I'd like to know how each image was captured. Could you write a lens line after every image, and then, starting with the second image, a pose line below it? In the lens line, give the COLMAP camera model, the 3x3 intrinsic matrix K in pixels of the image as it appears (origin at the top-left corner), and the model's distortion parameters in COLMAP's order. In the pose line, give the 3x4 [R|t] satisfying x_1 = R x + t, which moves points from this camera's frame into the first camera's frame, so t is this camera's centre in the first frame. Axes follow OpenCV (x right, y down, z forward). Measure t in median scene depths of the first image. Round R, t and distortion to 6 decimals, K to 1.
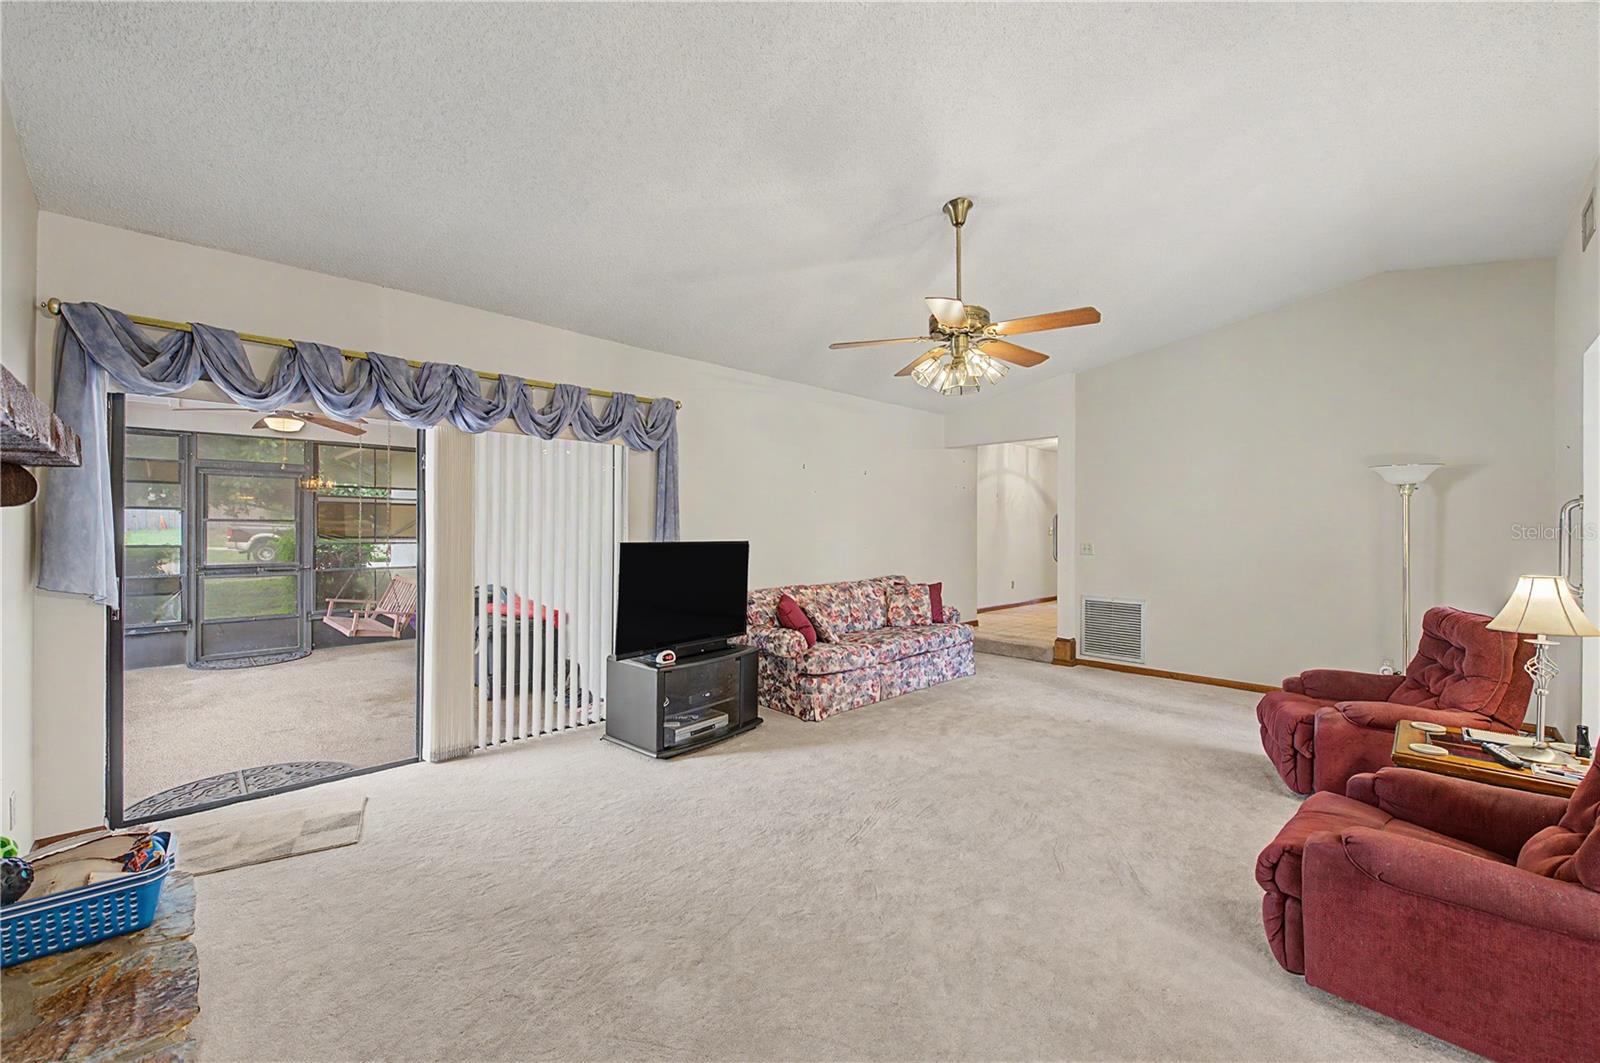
lens RADIAL K [[630.4, 0, 793.3], [0, 630.4, 525.1], [0, 0, 1]] dist [0.001495, -0.001937]
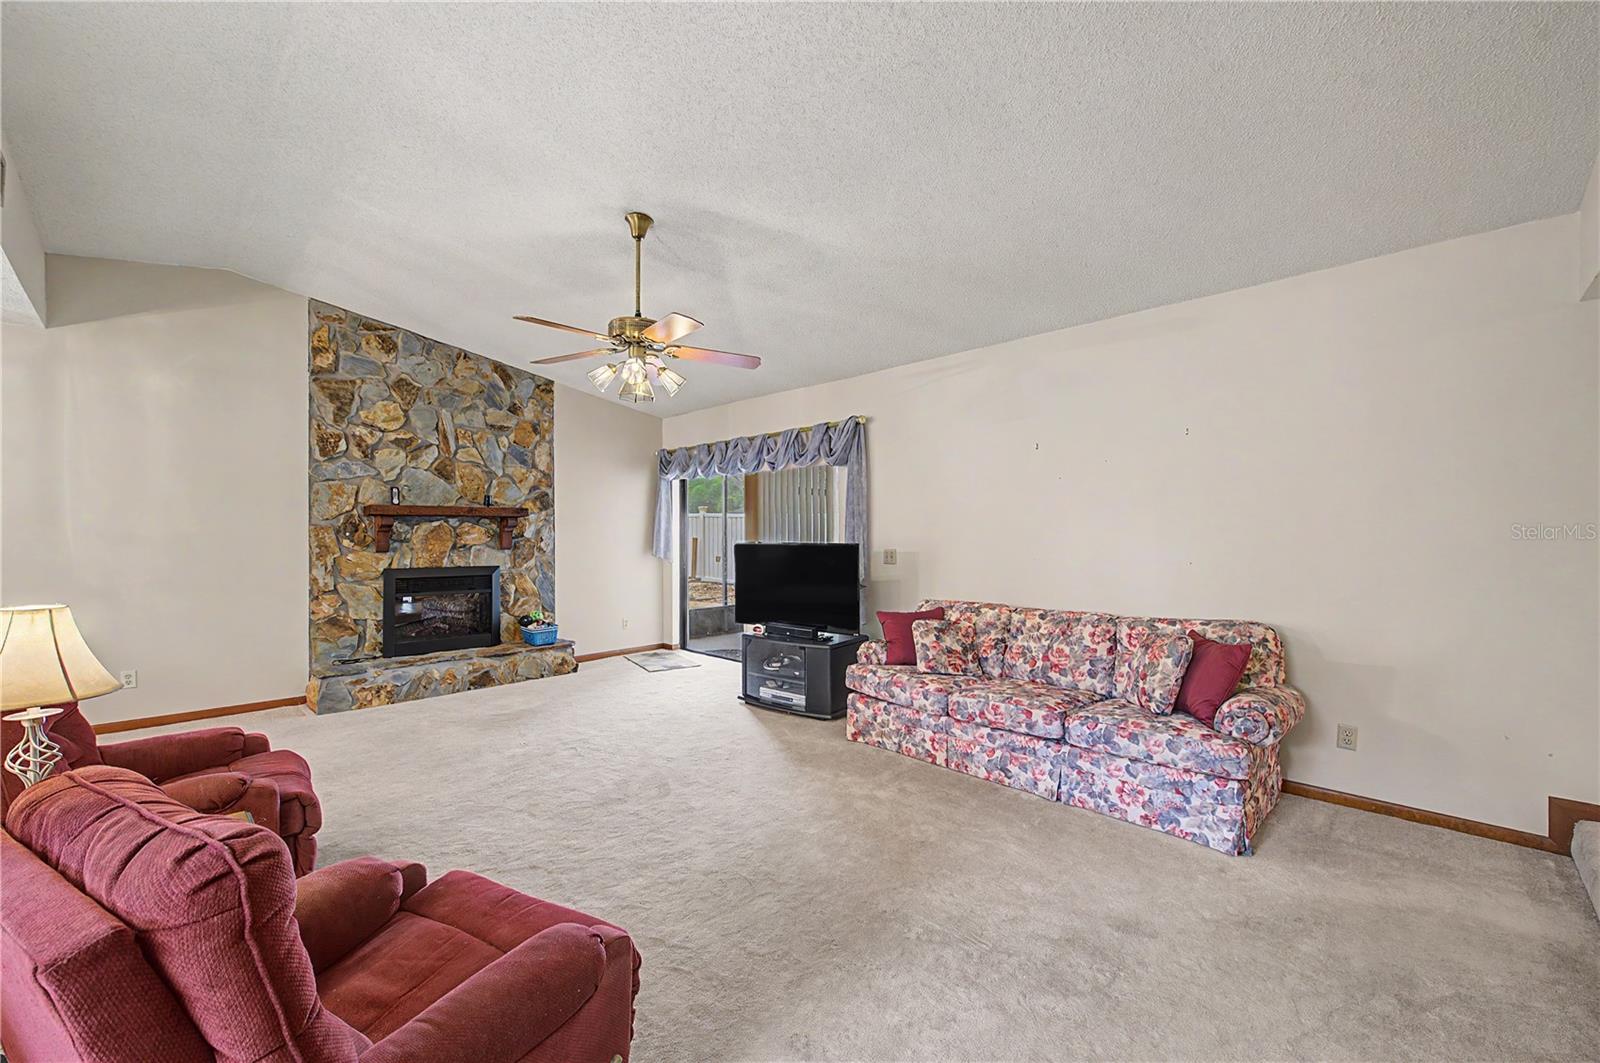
lens RADIAL K [[630.4, 0, 802.1], [0, 630.4, 533.3], [0, 0, 1]] dist [0.001495, -0.001937]
pose [[0.024199, -0.001157, -0.999706, 0.947991], [0.006324, 0.999979, -0.001004, 0.008535], [0.999687, -0.006298, 0.024206, 0.896907]]
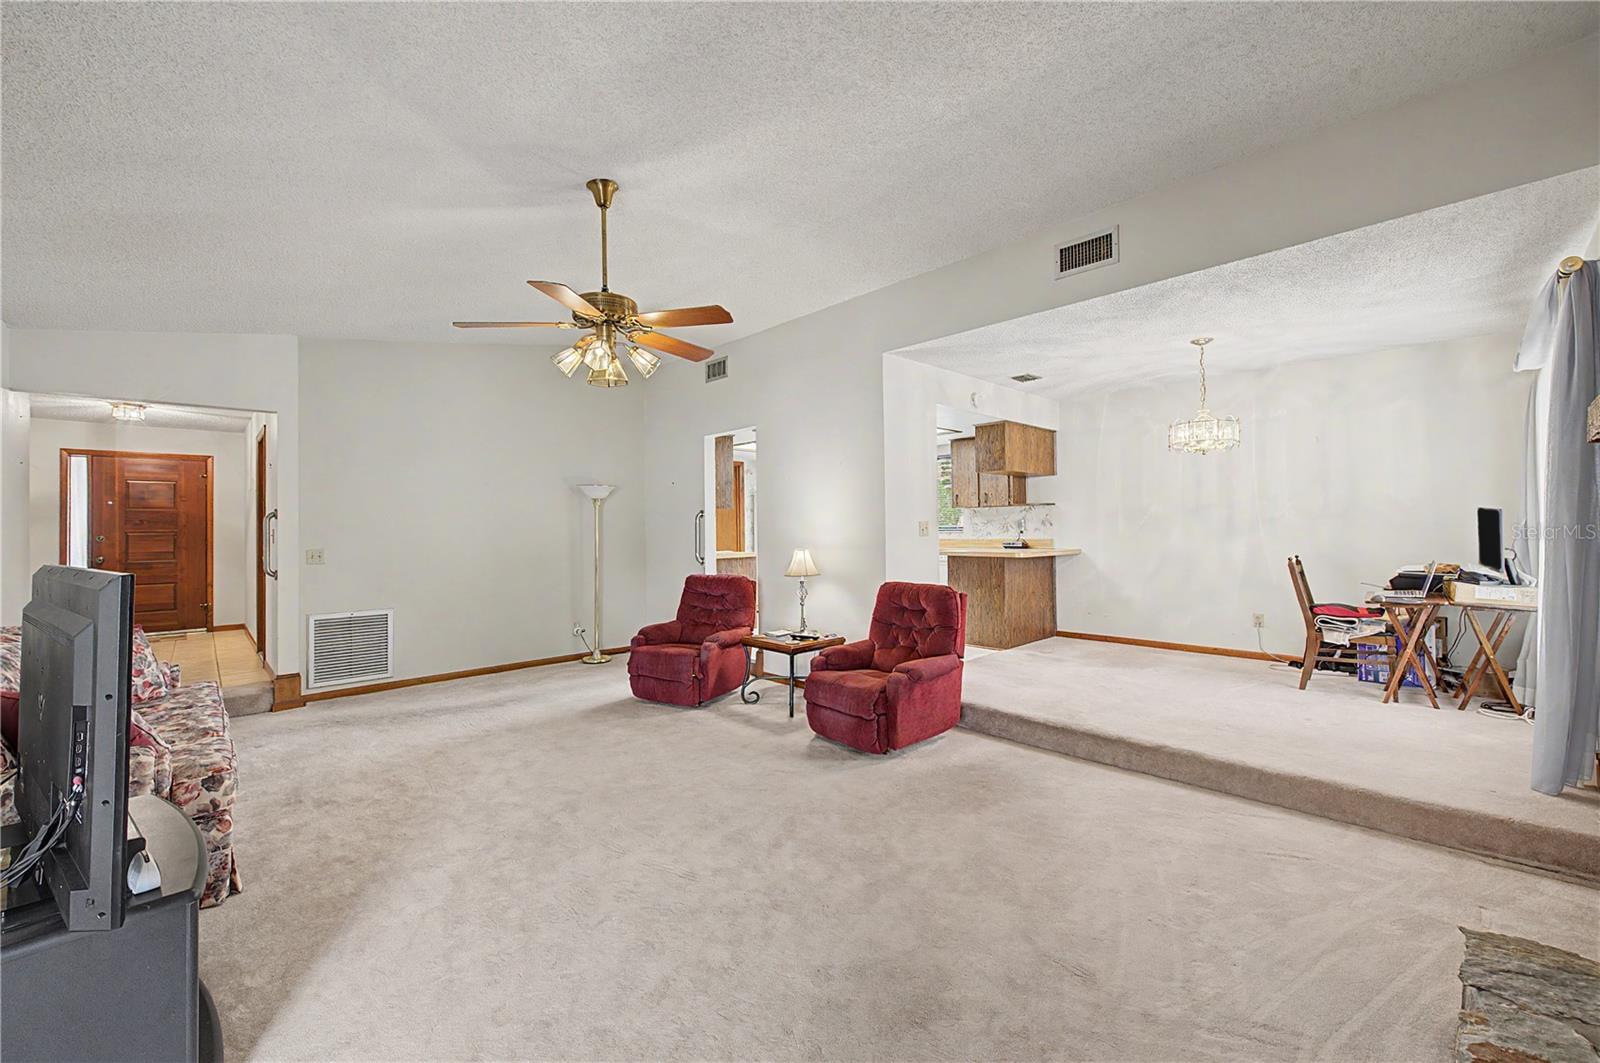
lens RADIAL K [[630.4, 0, 803.8], [0, 630.4, 520.2], [0, 0, 1]] dist [0.001495, -0.001937]
pose [[0.012502, 0.011415, 0.999857, -0.494950], [0.006414, 0.999913, -0.011496, 0.004693], [-0.999901, 0.006557, 0.012428, 0.512364]]
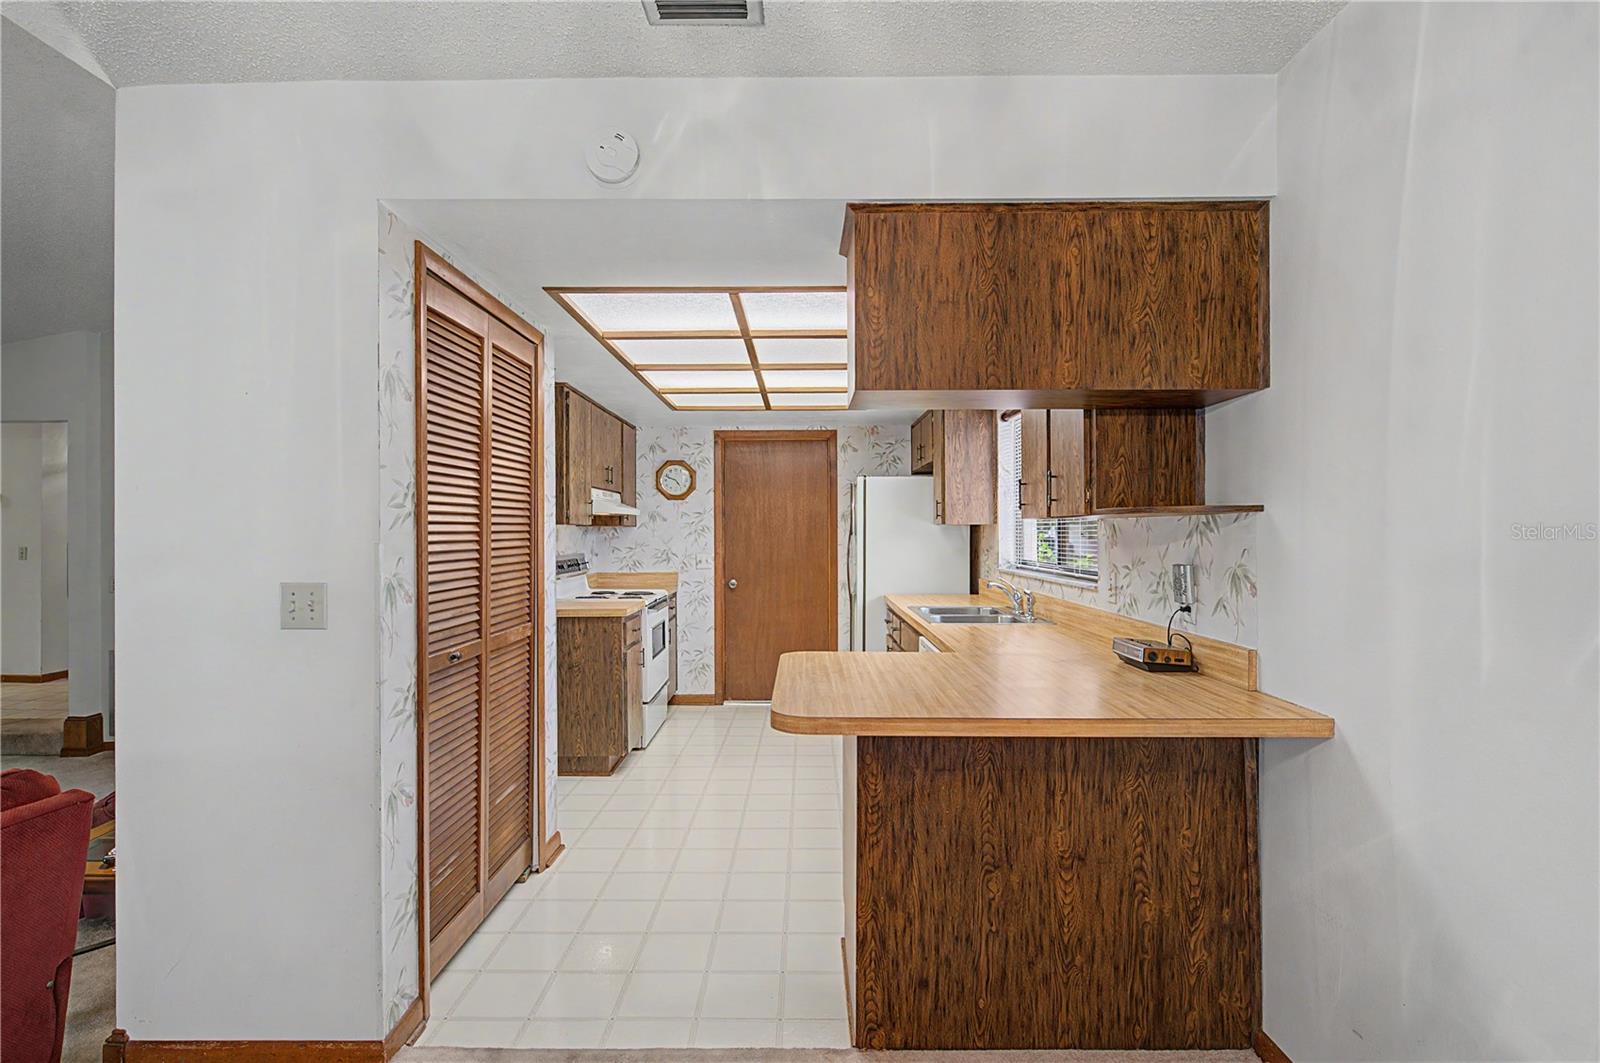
lens RADIAL K [[778.5, 0, 798.4], [0, 778.5, 531.7], [0, 0, 1]] dist [-0.002030, -0.001383]
pose [[0.701531, -0.003255, 0.712632, 0.507935], [0.000235, 0.999991, 0.004335, -0.035213], [-0.712639, -0.002874, 0.701525, -0.190276]]
